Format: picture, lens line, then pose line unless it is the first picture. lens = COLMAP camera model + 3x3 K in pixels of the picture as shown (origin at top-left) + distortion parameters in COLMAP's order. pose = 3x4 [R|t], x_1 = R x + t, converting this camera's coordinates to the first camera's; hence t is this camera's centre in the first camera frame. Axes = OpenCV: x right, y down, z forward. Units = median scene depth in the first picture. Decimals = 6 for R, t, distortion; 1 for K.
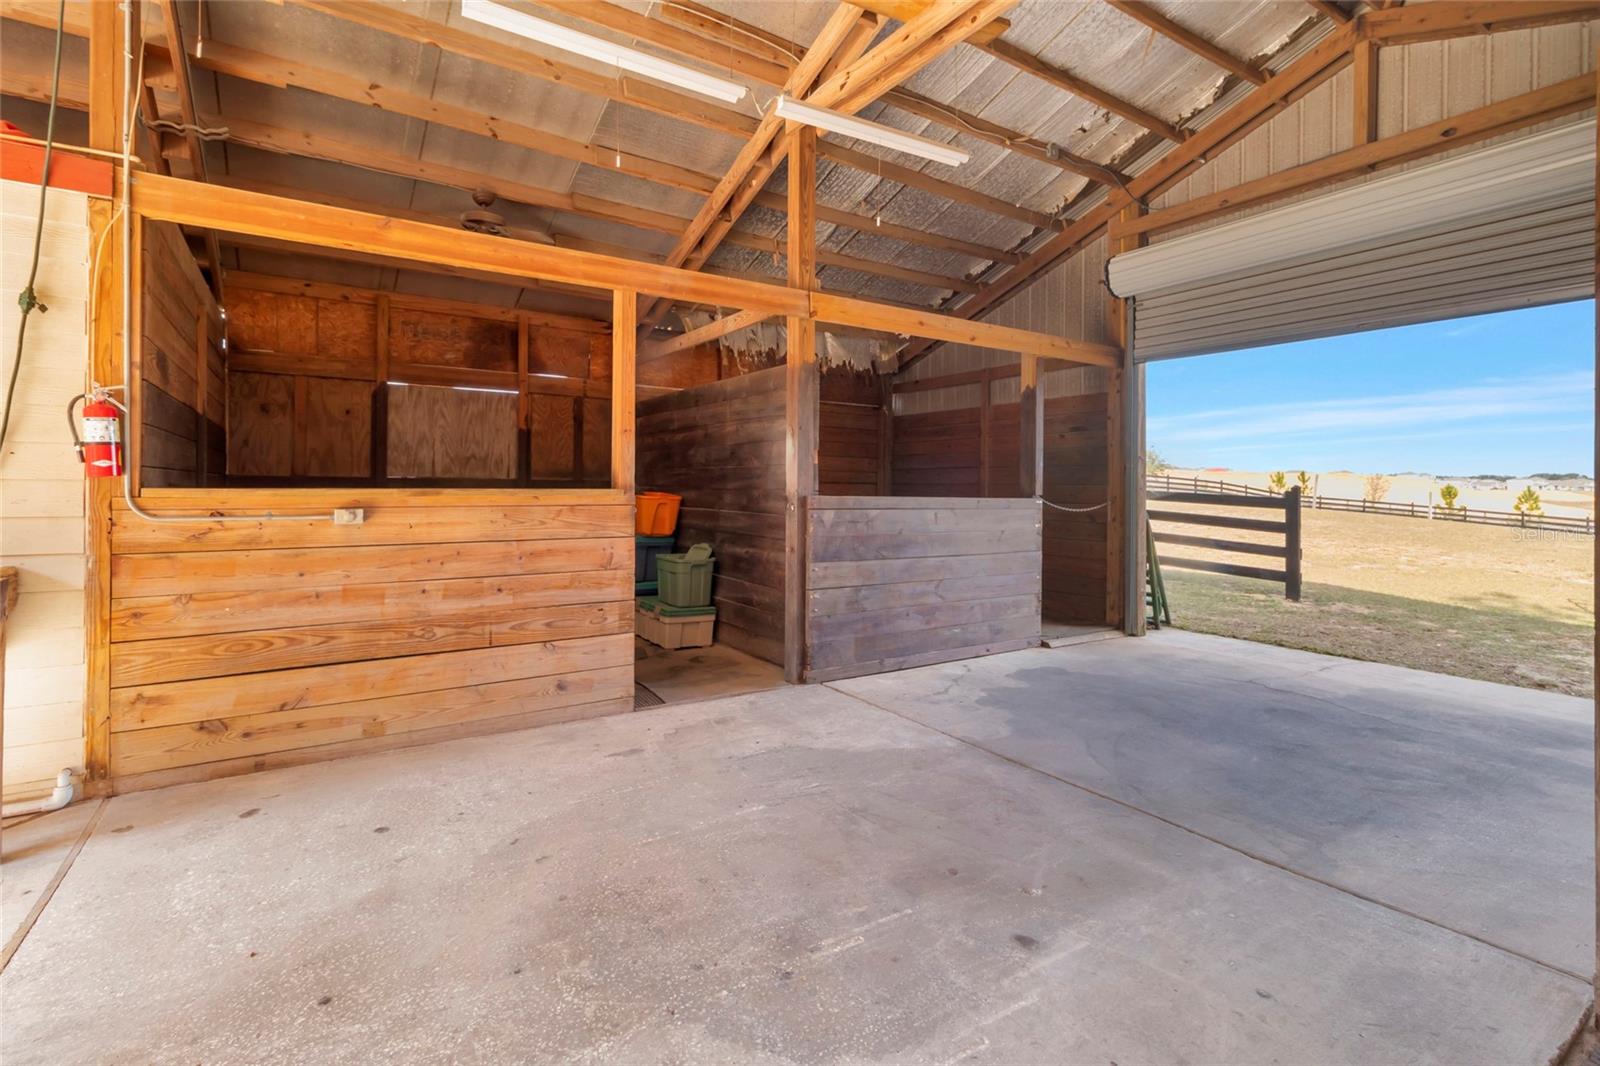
lens RADIAL K [[743.5, 0, 788.4], [0, 743.5, 486.3], [0, 0, 1]] dist [0.009399, -0.000175]
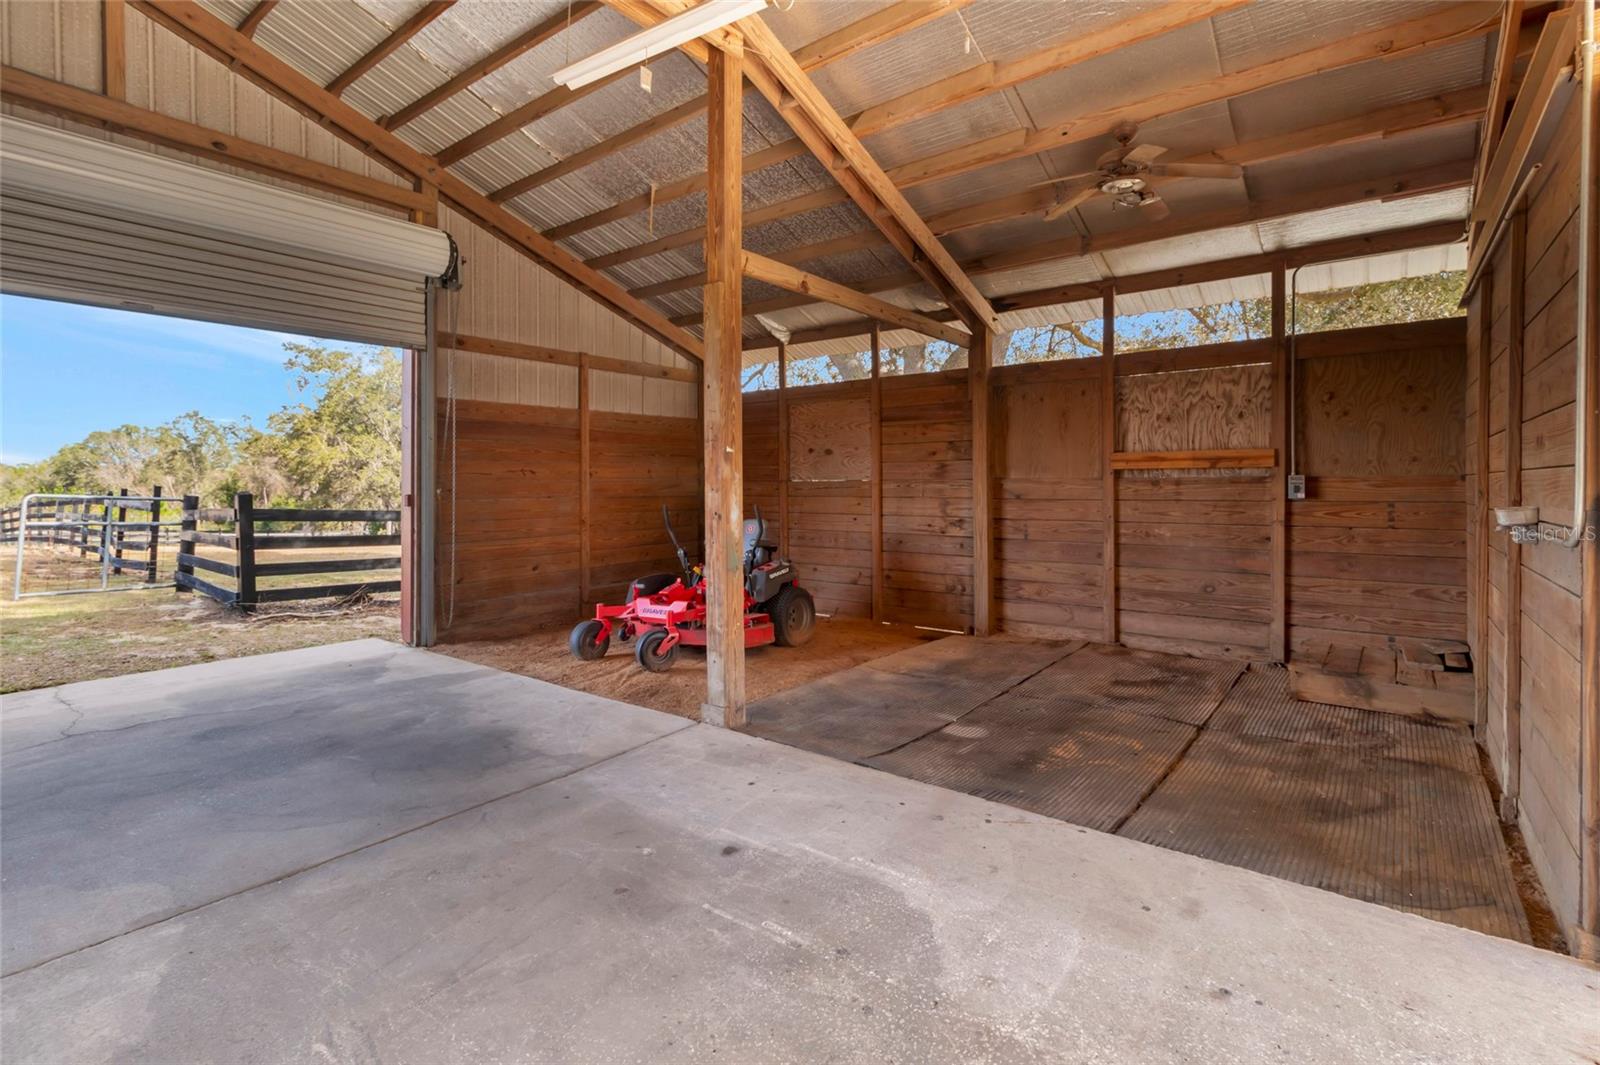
lens RADIAL K [[743.5, 0, 819.9], [0, 743.5, 496.9], [0, 0, 1]] dist [0.009399, -0.000175]
pose [[-0.350658, -0.023753, 0.936202, -0.731058], [-0.005877, 0.999714, 0.023163, -0.017804], [-0.936485, 0.002620, -0.350698, 1.047625]]
